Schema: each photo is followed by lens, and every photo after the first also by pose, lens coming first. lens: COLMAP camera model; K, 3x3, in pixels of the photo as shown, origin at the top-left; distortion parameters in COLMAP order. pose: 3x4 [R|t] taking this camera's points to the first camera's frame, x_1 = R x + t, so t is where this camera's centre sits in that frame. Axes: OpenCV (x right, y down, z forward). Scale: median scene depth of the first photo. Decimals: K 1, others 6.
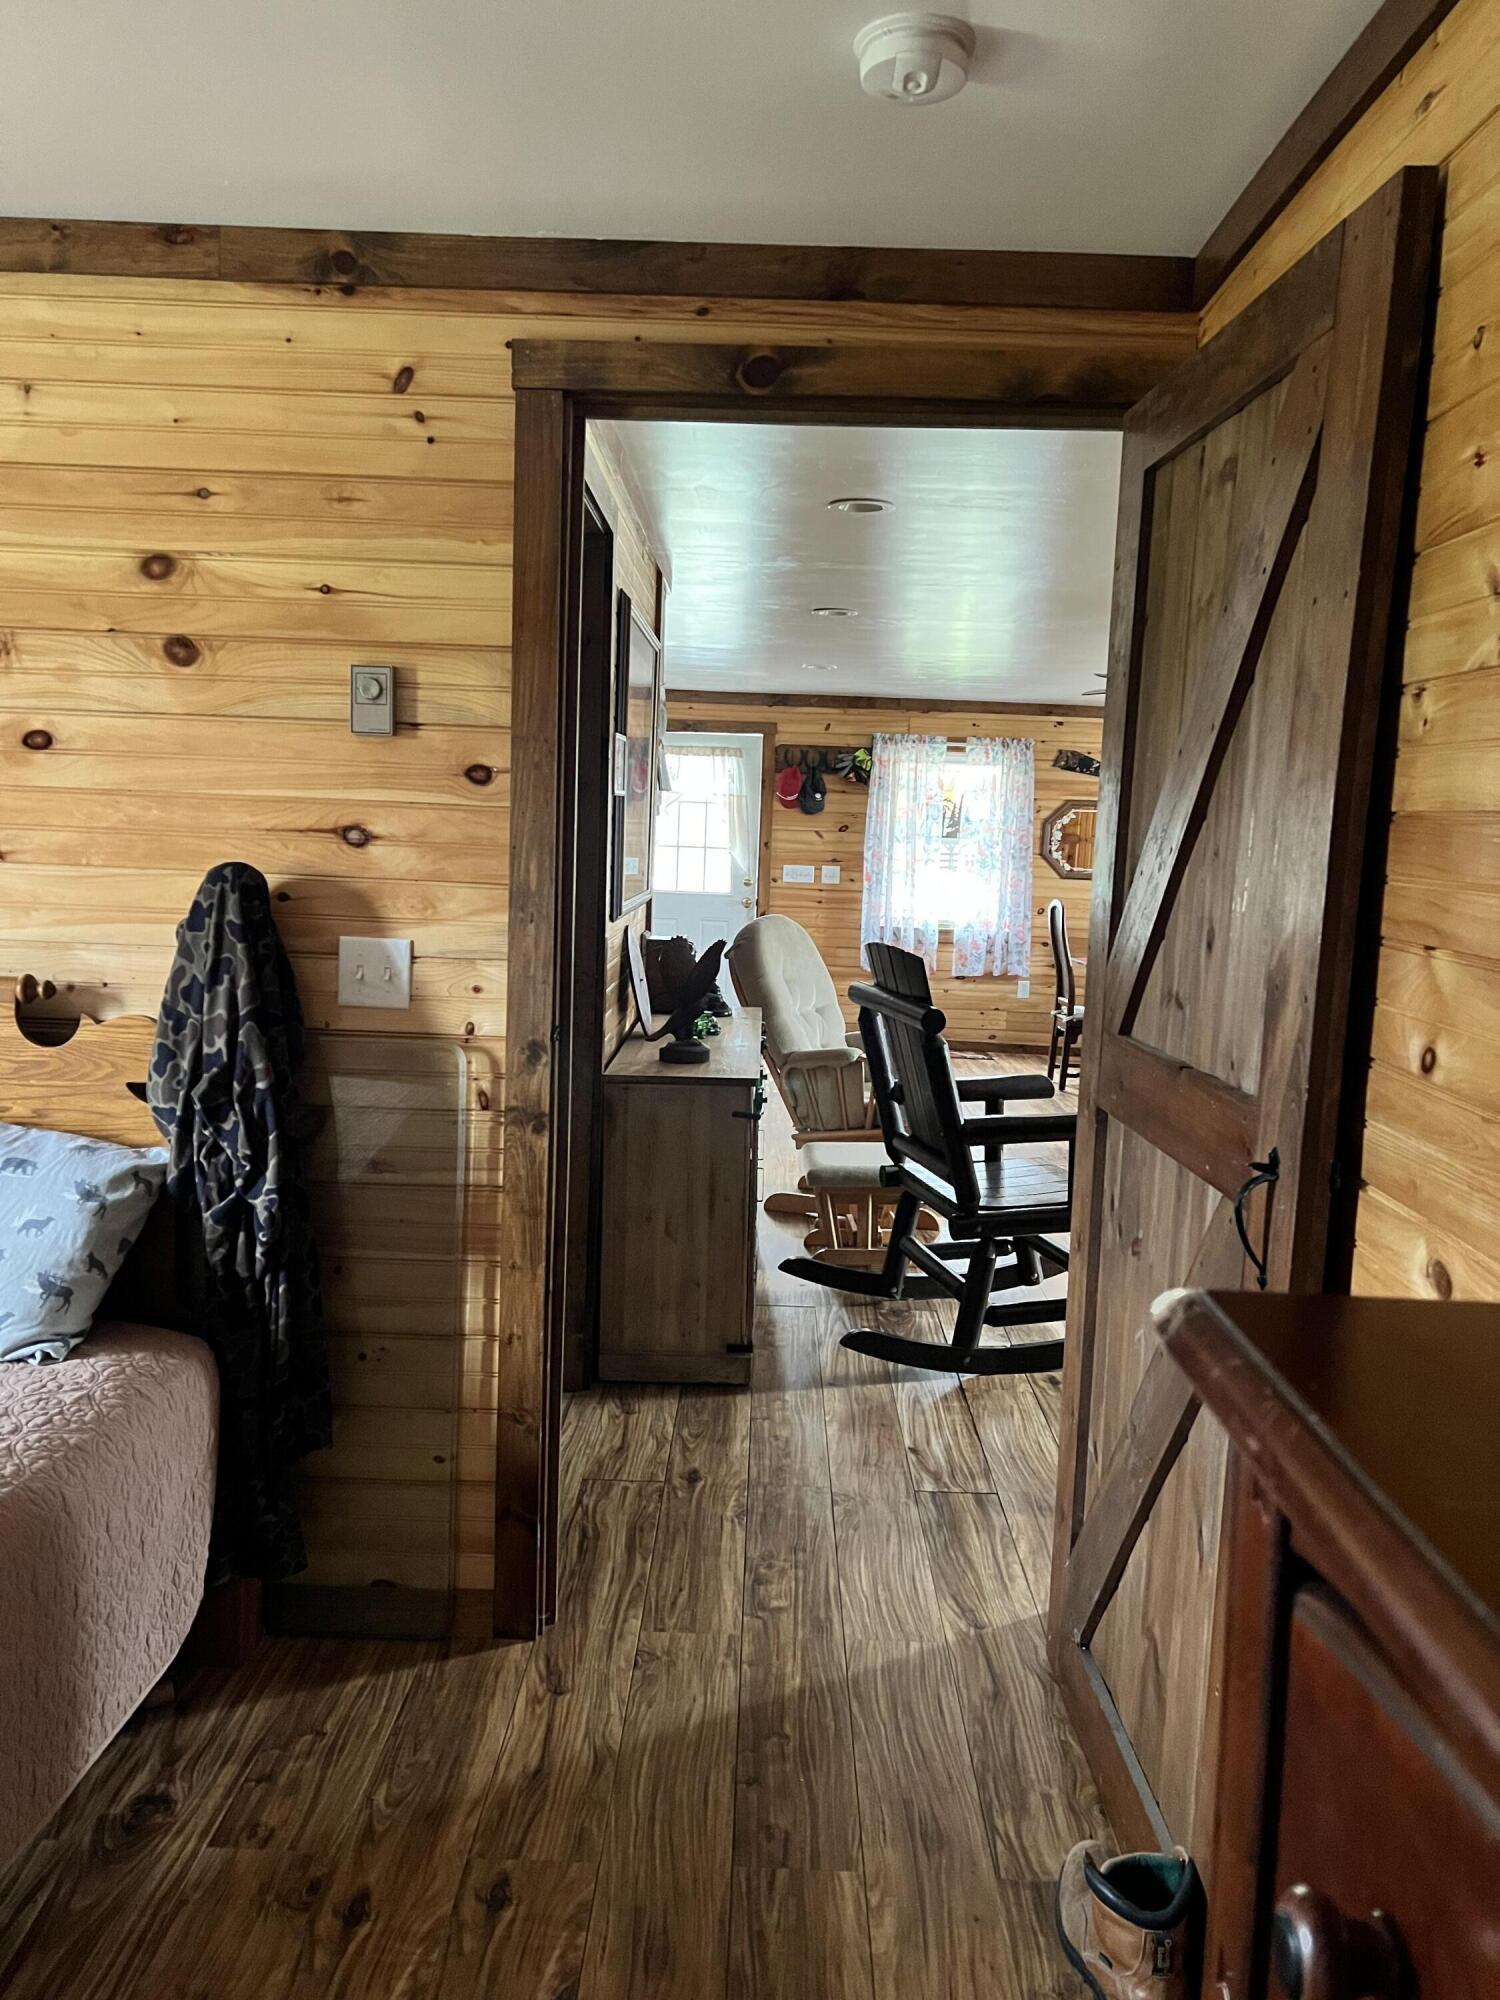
lens RADIAL K [[1483.9, 0, 750.0], [0, 1483.9, 1000.0], [0, 0, 1]] dist [0.015453, -0.006445]
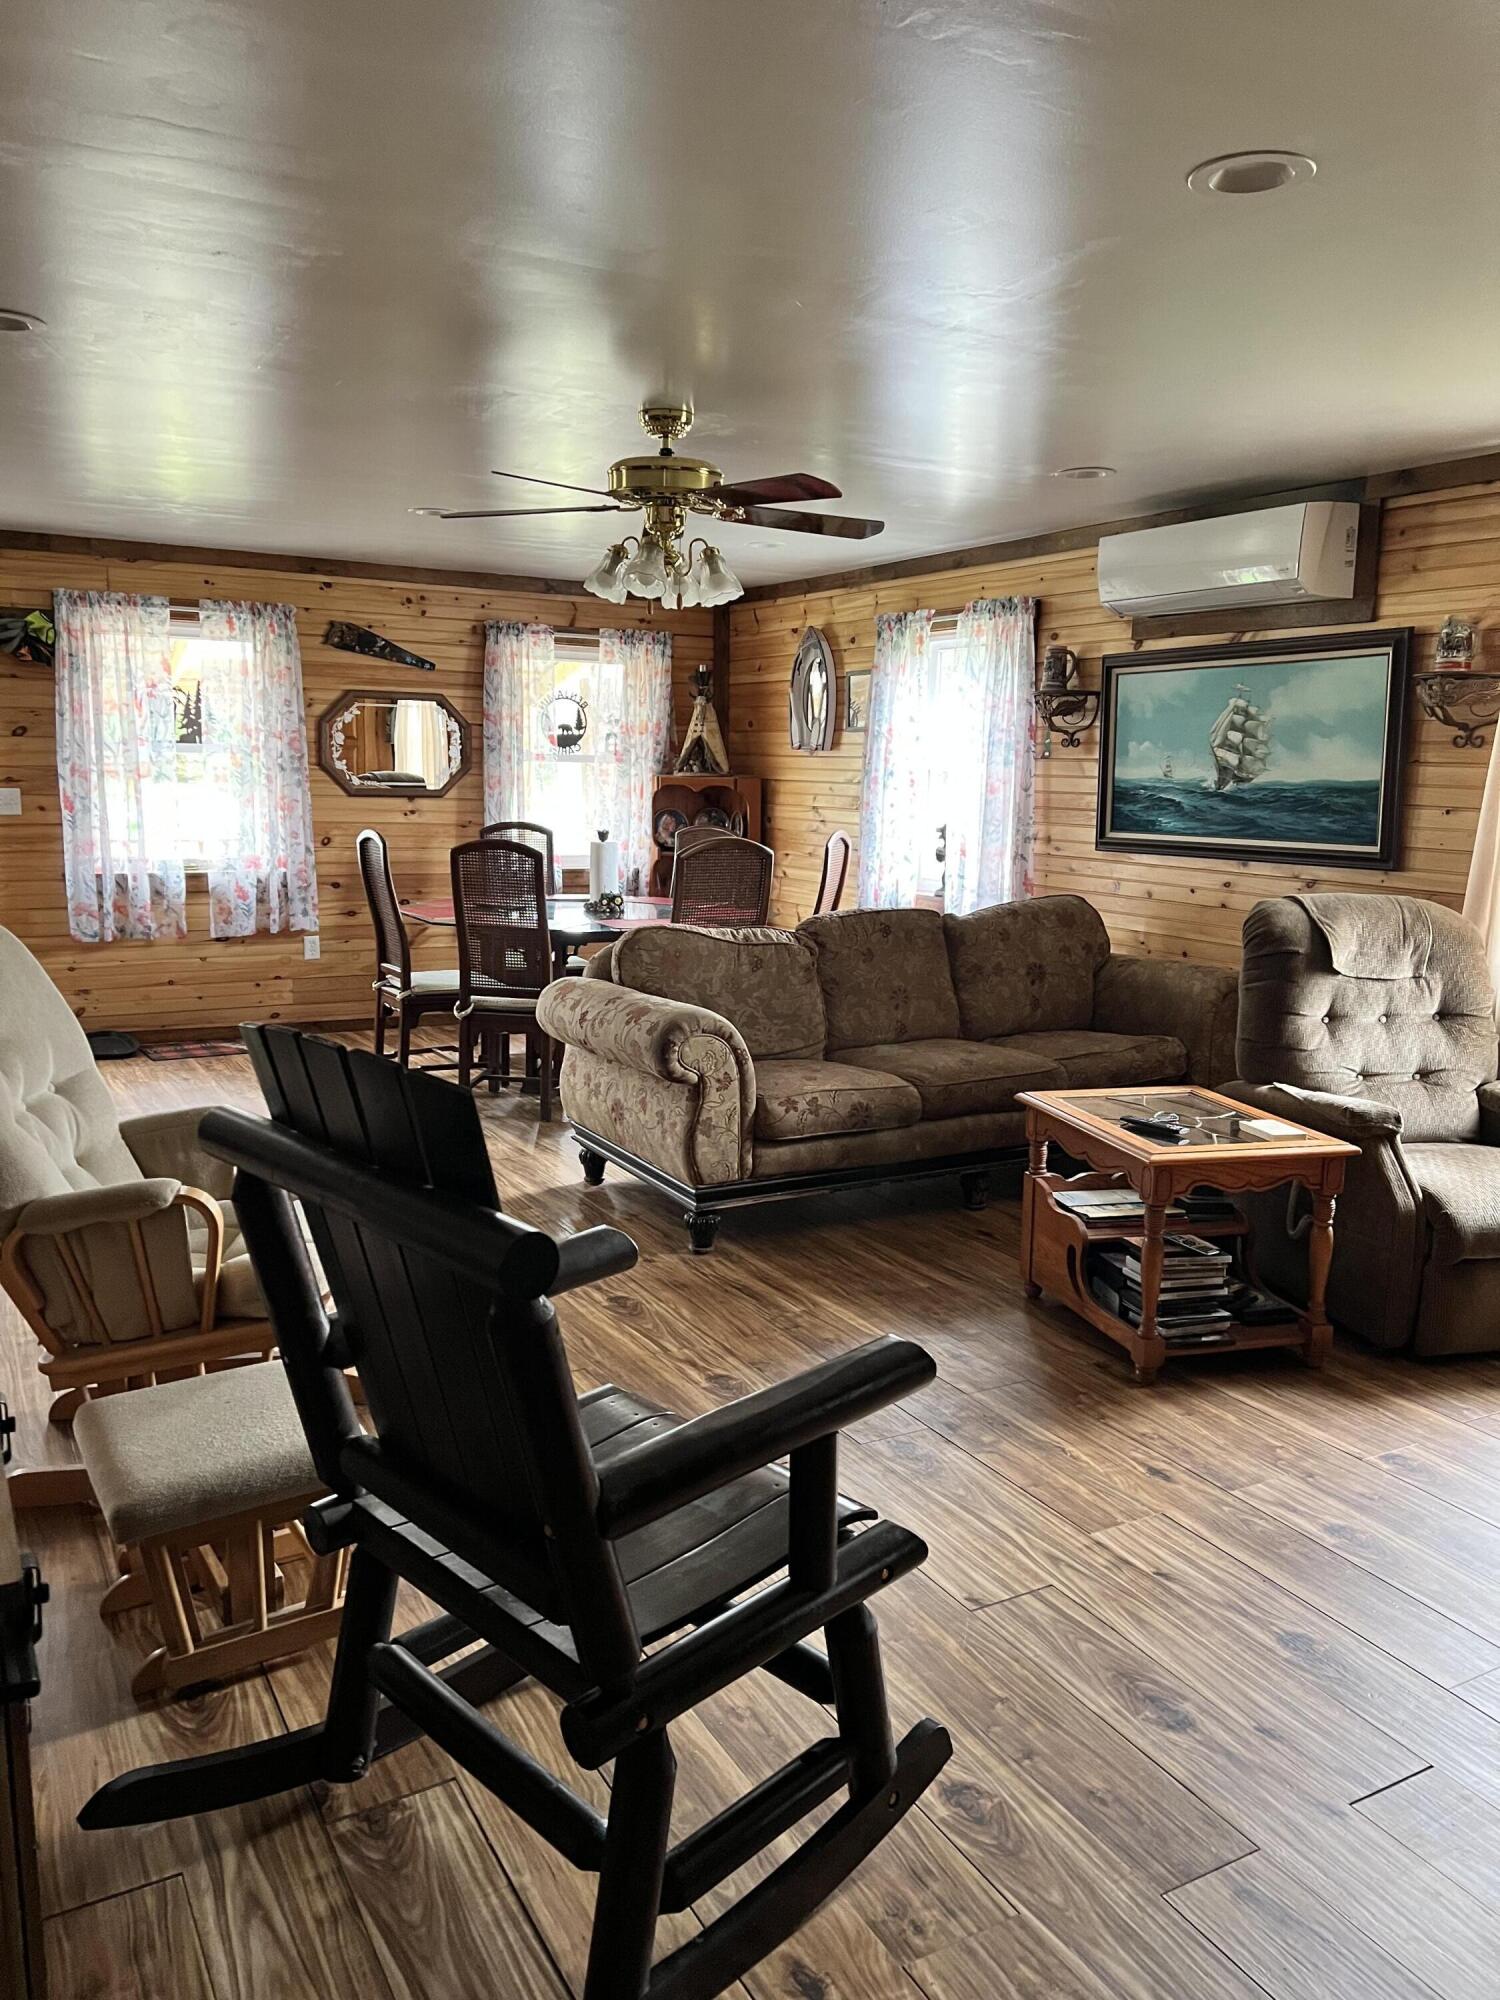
lens RADIAL K [[1483.9, 0, 750.0], [0, 1483.9, 1000.0], [0, 0, 1]] dist [0.015453, -0.006445]
pose [[0.860200, -0.101795, 0.499694, -0.001762], [0.069011, 0.994097, 0.083712, -0.028426], [-0.505266, -0.037525, 0.862148, 0.248955]]
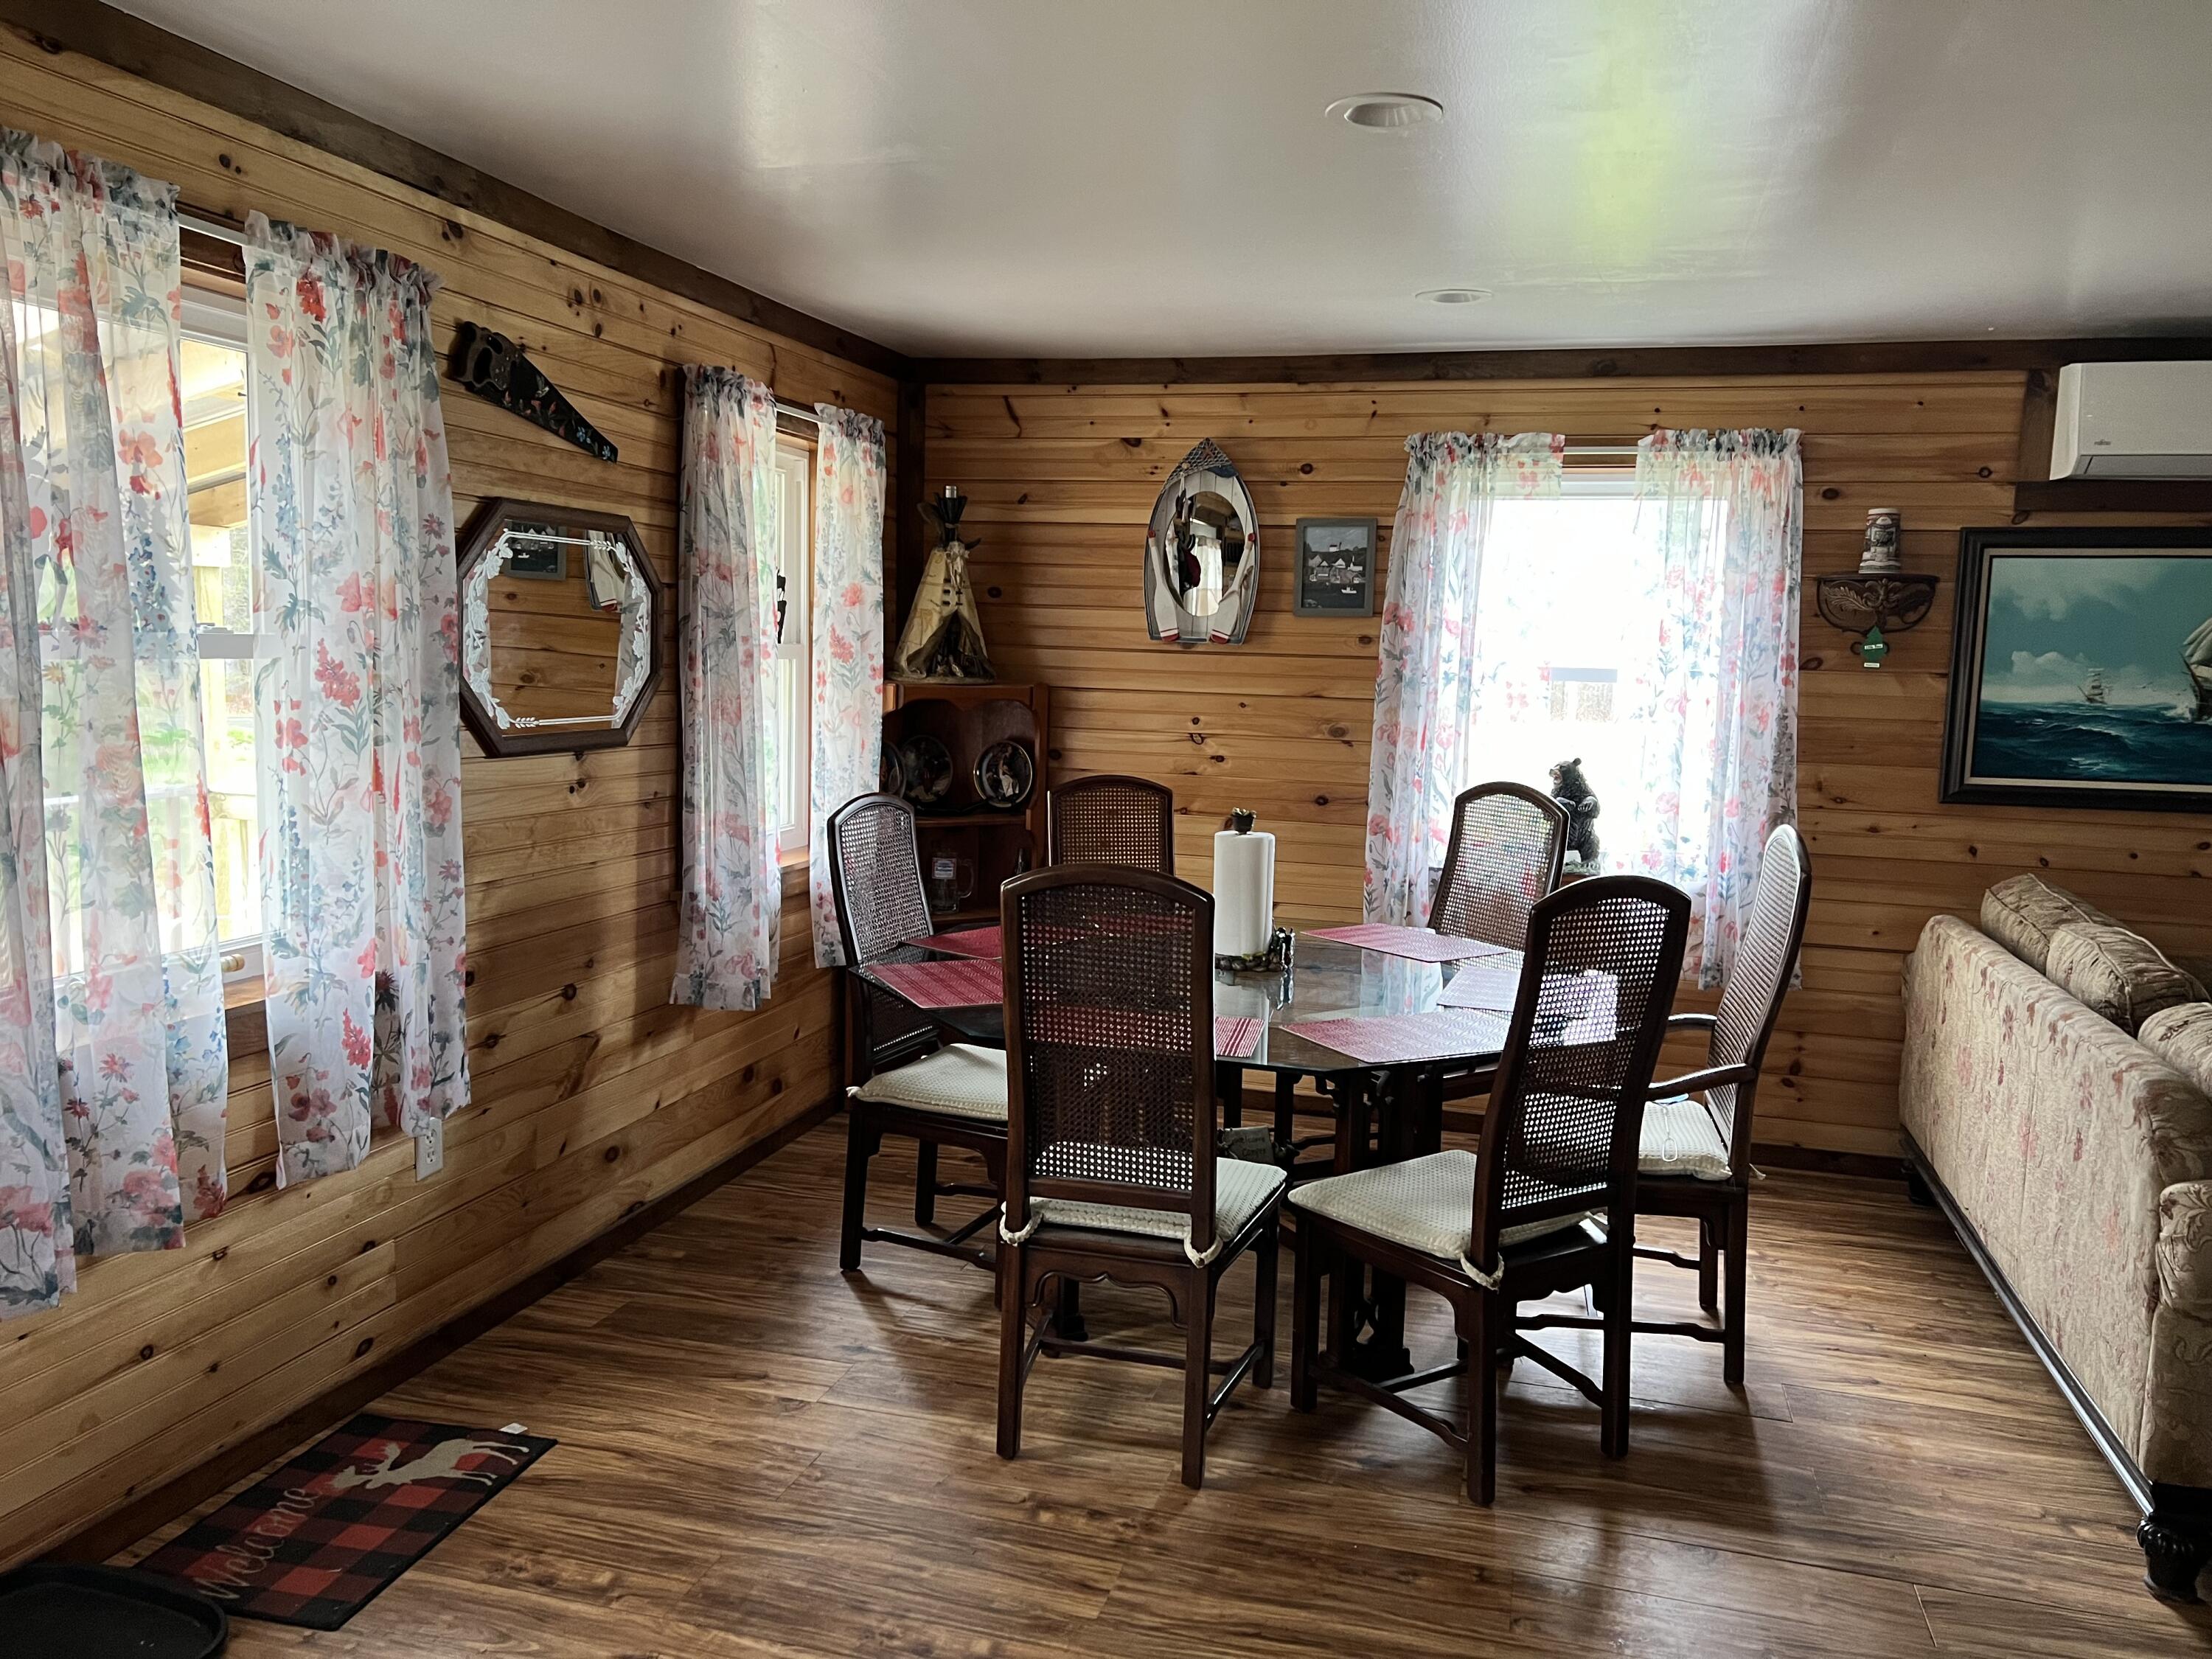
lens RADIAL K [[1641.2, 0, 1106.0], [0, 1641.2, 829.5], [0, 0, 1]] dist [0.015453, -0.006445]
pose [[0.259096, -0.142657, 0.955258, -0.084678], [0.086042, 0.988509, 0.124285, -0.099839], [-0.962011, 0.049990, 0.268394, 0.801961]]
